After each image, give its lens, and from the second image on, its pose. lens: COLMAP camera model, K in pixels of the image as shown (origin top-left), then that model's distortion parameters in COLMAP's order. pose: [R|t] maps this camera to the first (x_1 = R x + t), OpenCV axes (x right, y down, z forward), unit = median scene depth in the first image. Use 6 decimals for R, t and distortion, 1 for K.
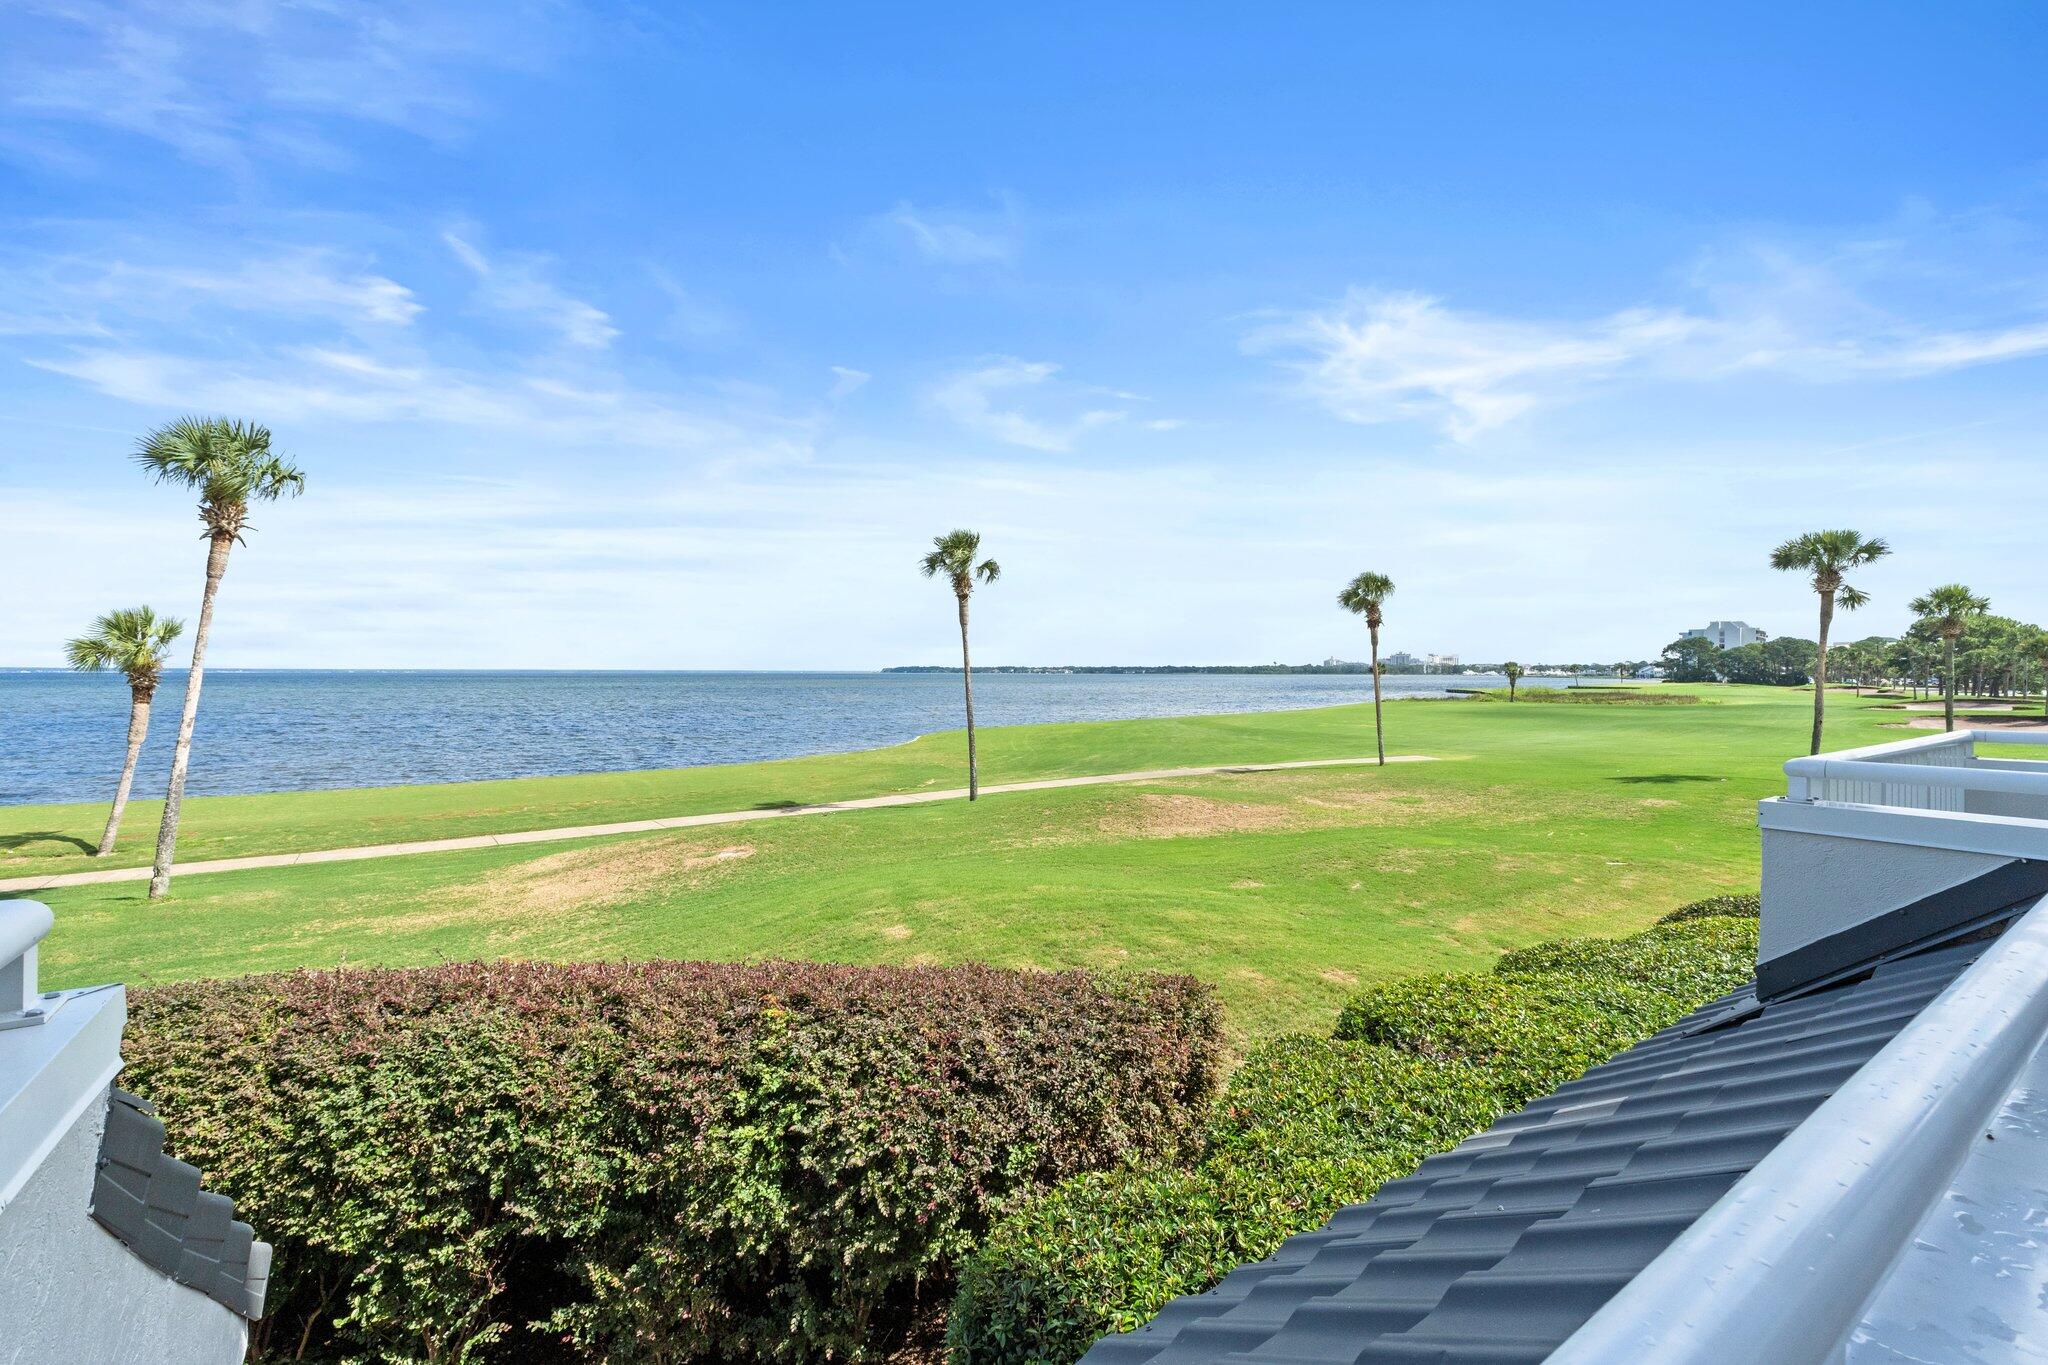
lens RADIAL K [[869.4, 0, 1048.8], [0, 869.4, 674.0], [0, 0, 1]] dist [-0.010699, 0.001701]
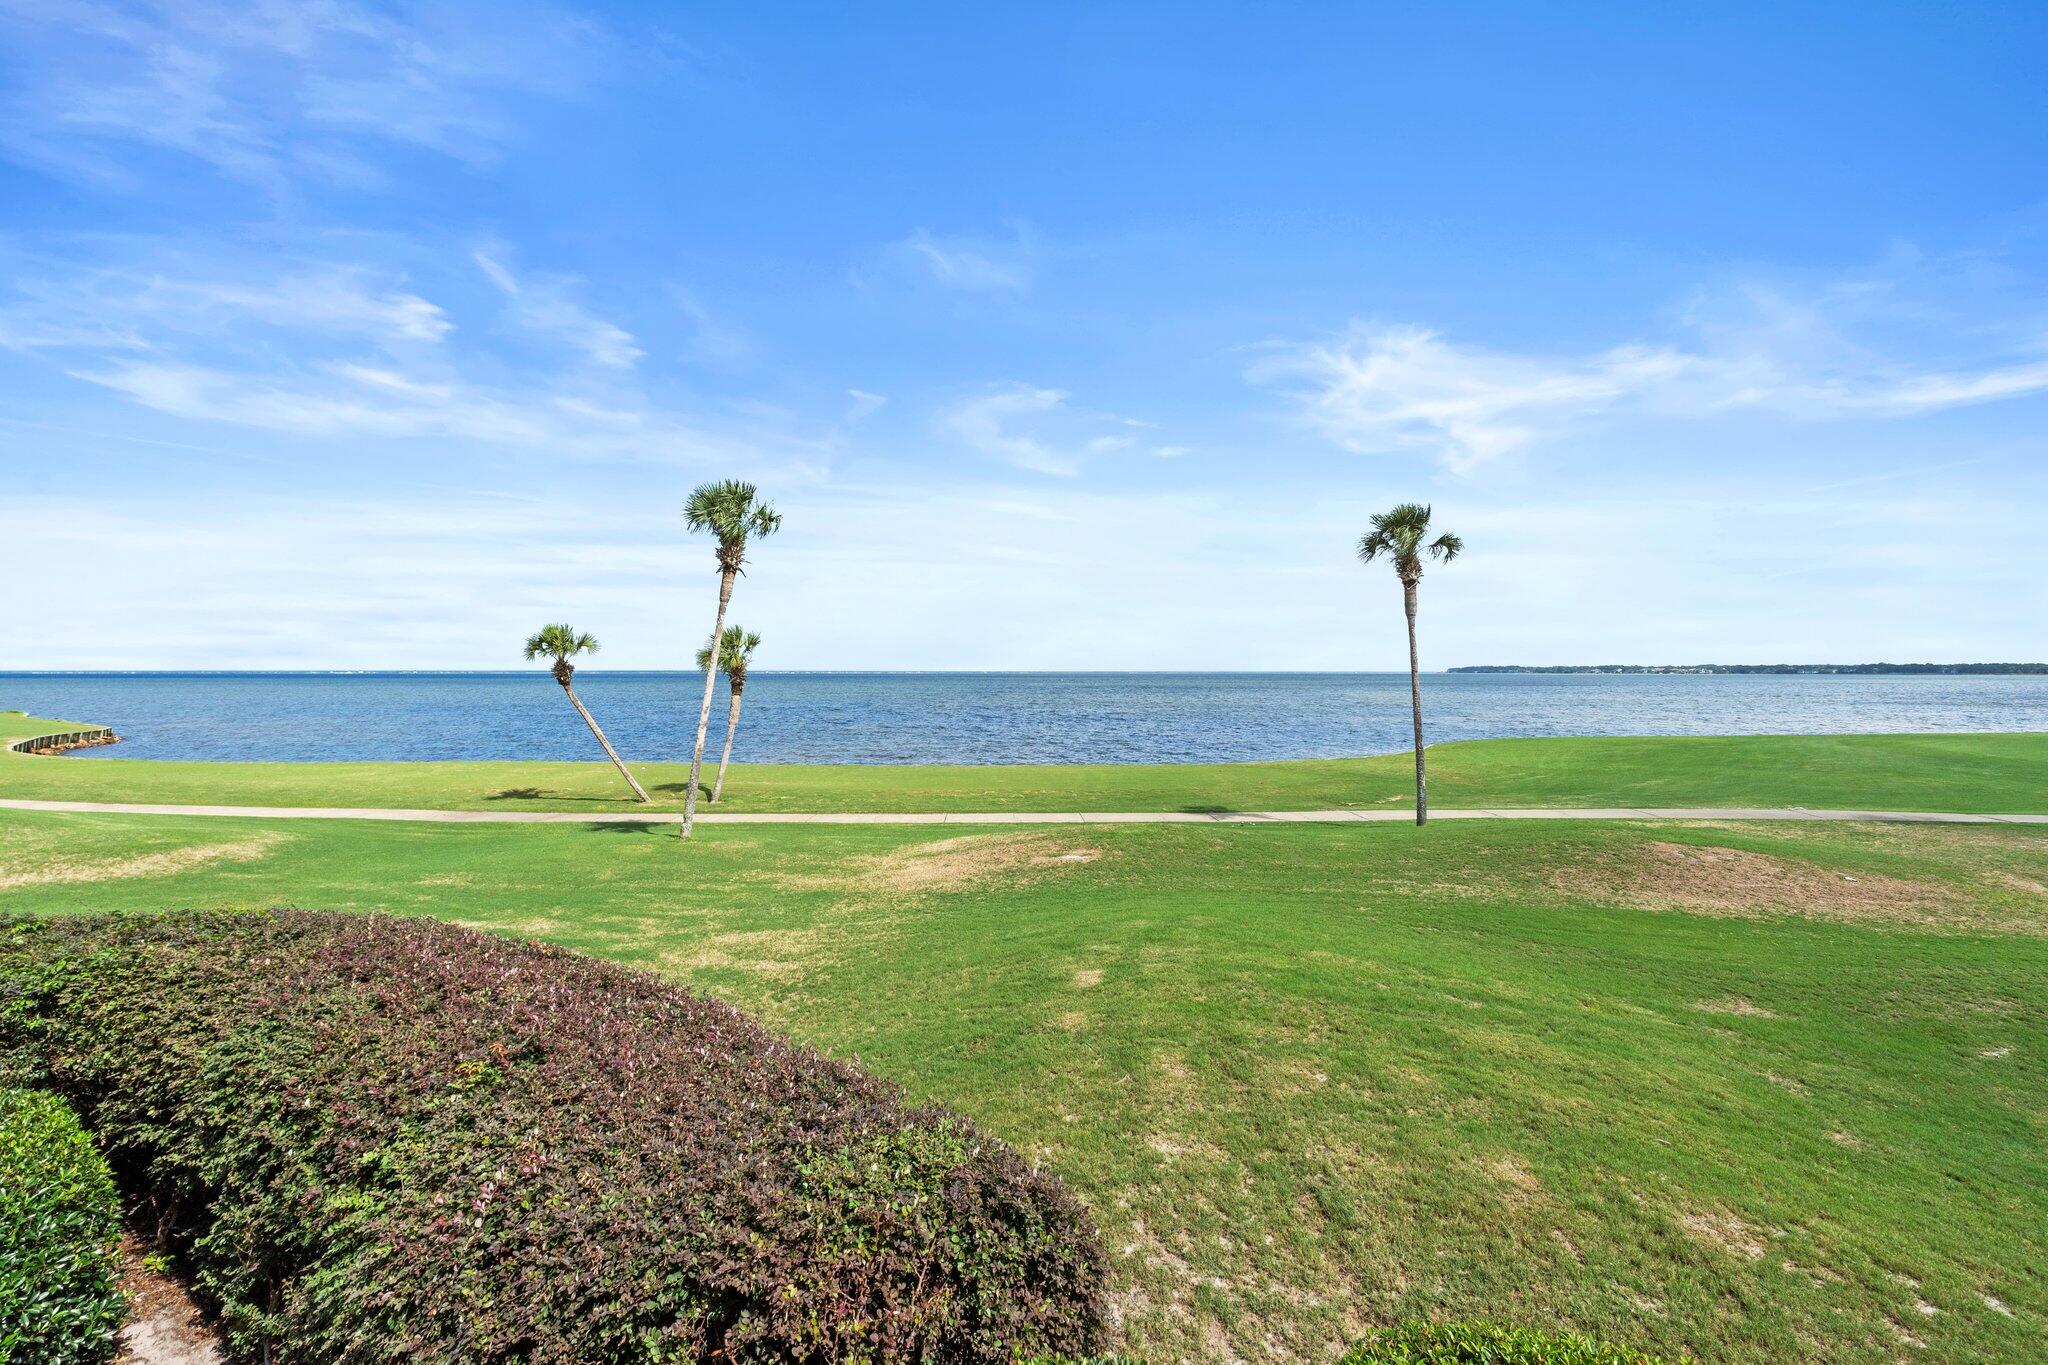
lens RADIAL K [[869.4, 0, 1019.3], [0, 869.4, 676.1], [0, 0, 1]] dist [-0.010699, 0.001701]
pose [[0.802074, 0.002135, -0.597221, 0.152175], [-0.000490, 0.999996, 0.002917, -0.000542], [0.597225, -0.002047, 0.802071, 0.152394]]
